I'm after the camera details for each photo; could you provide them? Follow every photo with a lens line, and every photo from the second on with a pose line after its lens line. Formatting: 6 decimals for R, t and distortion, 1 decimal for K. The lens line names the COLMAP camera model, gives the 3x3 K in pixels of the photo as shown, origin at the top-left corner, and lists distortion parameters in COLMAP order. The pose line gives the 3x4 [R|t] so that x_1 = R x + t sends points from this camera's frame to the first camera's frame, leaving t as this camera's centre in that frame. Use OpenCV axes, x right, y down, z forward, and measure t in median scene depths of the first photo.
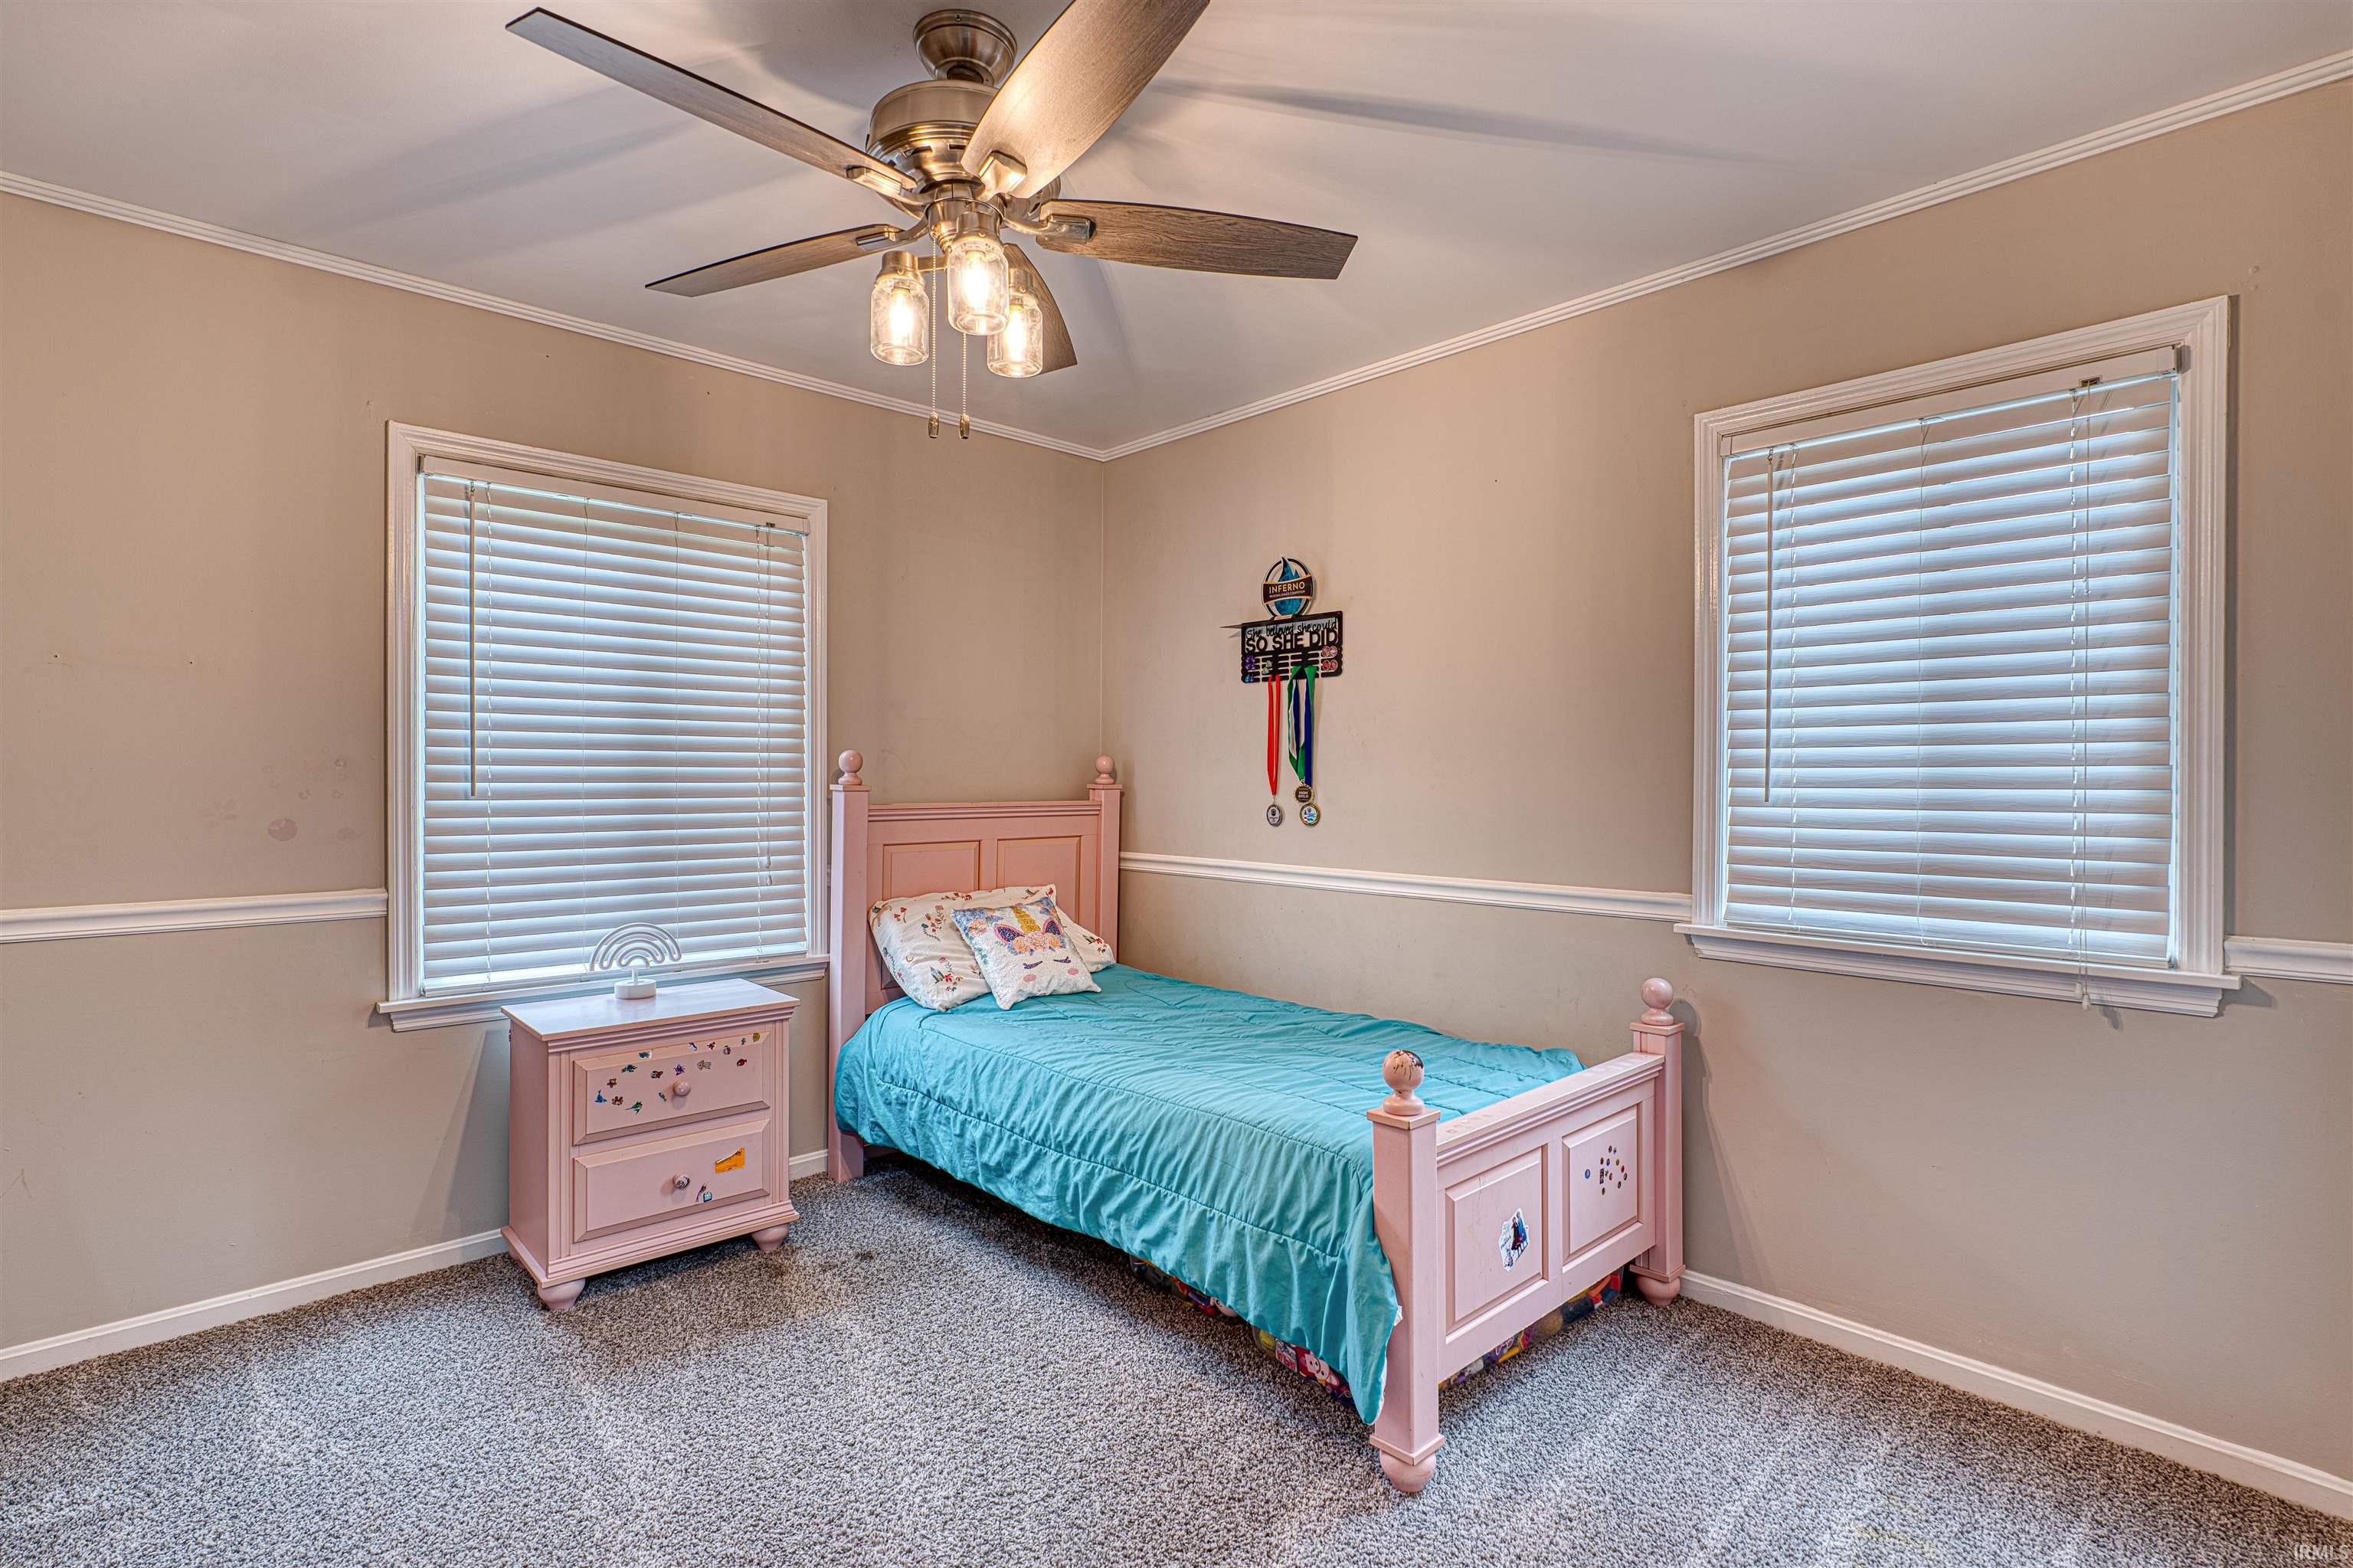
lens RADIAL K [[1142.3, 0, 1176.9], [0, 1142.3, 780.3], [0, 0, 1]] dist [-0.000746, 0.000750]
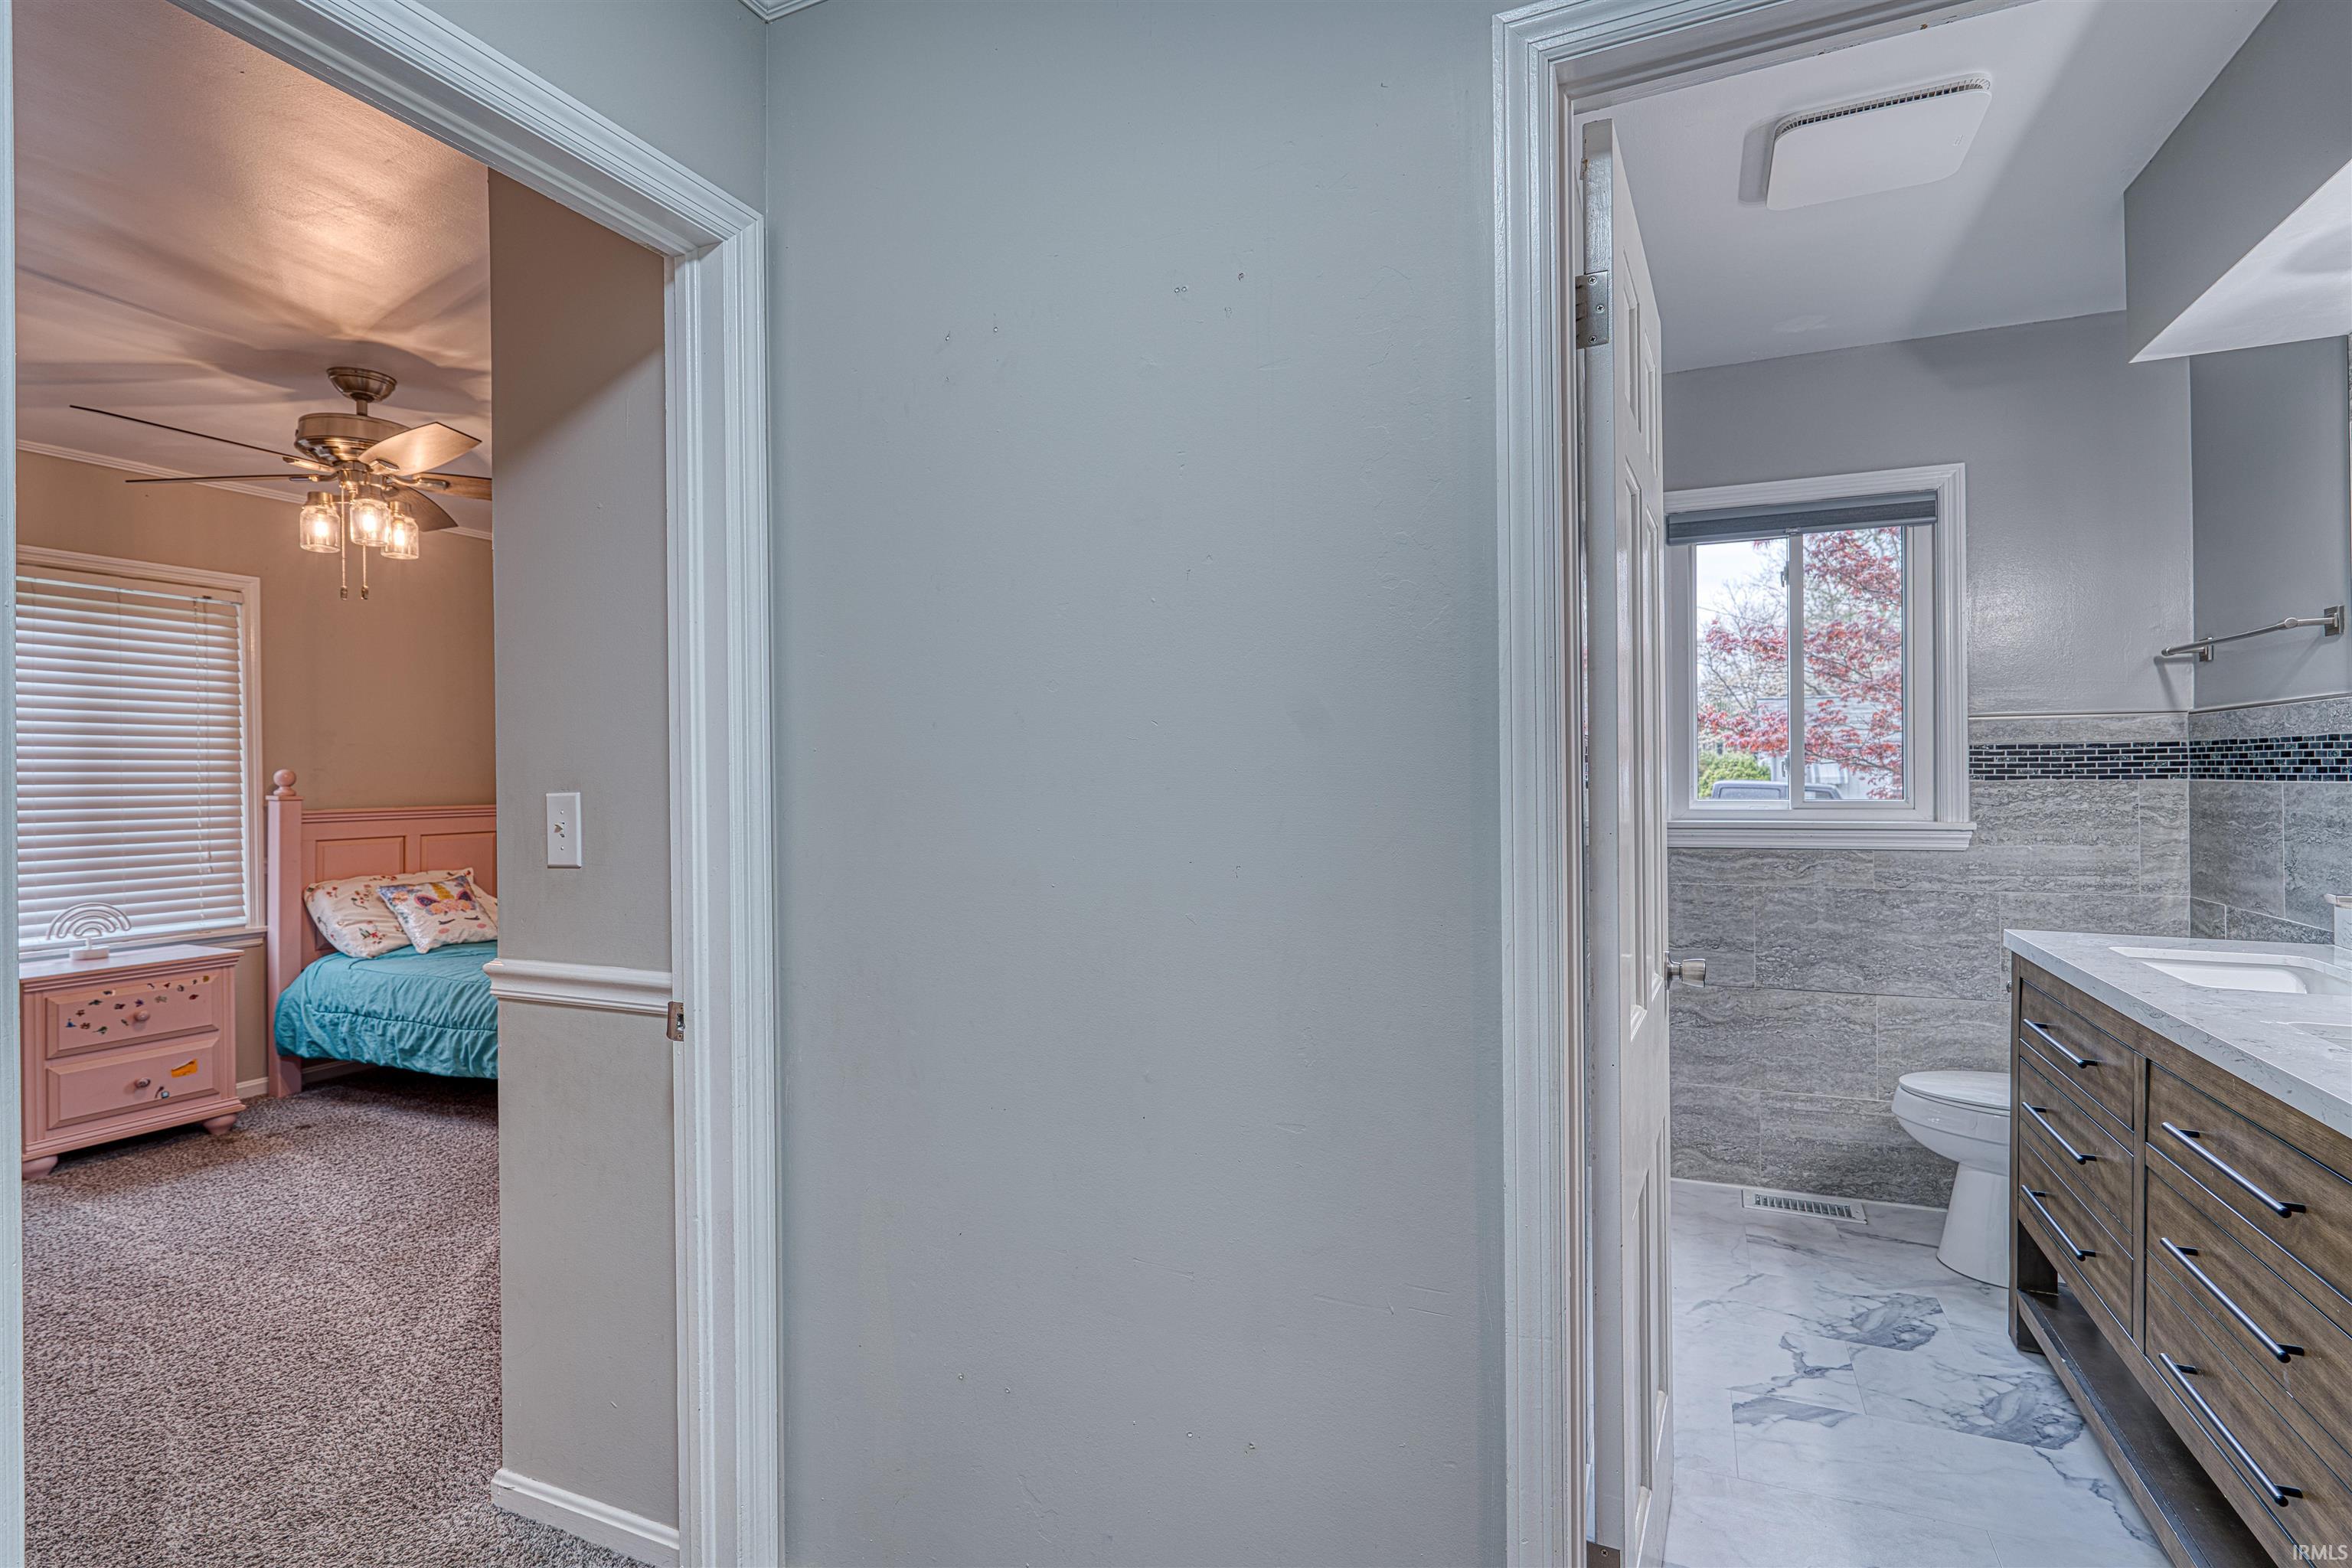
lens RADIAL K [[1141.8, 0, 1174.3], [0, 1141.8, 777.0], [0, 0, 1]] dist [-0.000746, 0.000750]
pose [[0.924635, -0.014698, 0.380570, 0.190995], [0.017187, 0.999847, -0.003143, 0.004740], [-0.380466, 0.009447, 0.924747, -0.717992]]
